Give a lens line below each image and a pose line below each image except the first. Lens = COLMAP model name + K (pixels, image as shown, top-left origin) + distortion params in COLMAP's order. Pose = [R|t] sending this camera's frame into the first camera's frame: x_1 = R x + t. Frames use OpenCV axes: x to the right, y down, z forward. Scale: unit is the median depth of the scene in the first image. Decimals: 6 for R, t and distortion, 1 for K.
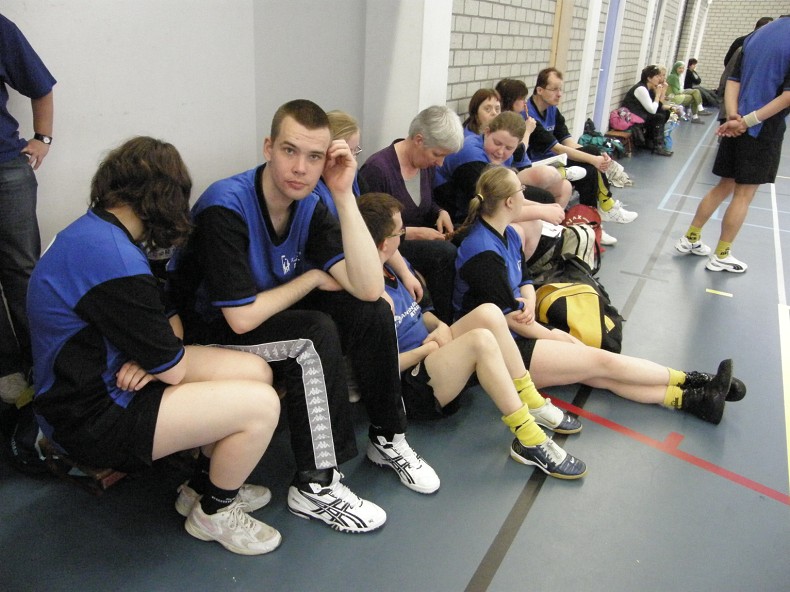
lens RADIAL K [[606.4, 0, 395.0], [0, 606.4, 296.0], [0, 0, 1]] dist [-0.156179, 0.109928]
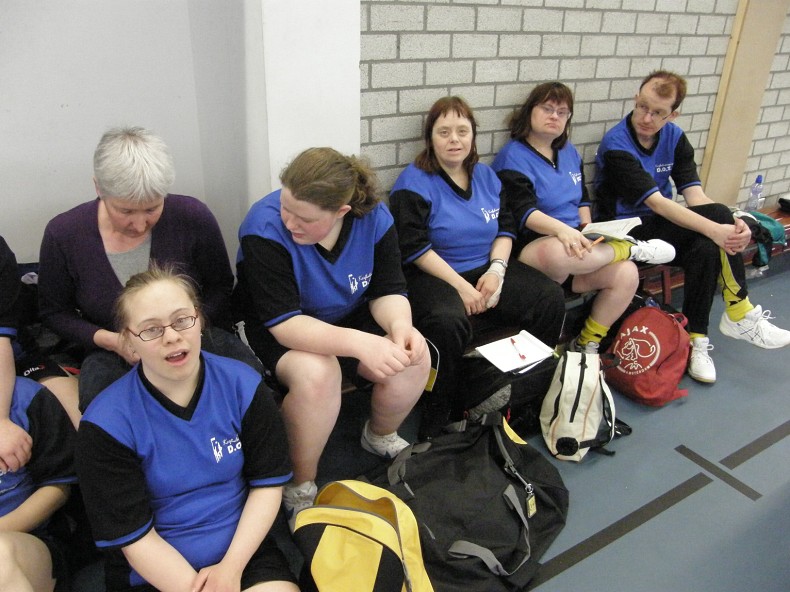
lens RADIAL K [[582.3, 0, 394.3], [0, 582.3, 287.4], [0, 0, 1]] dist [-0.046796, -0.000610]
pose [[0.868703, 0.203195, -0.451738, 0.316601], [-0.194748, 0.978651, 0.065700, -0.147244], [0.455444, 0.030901, 0.889728, 0.359717]]
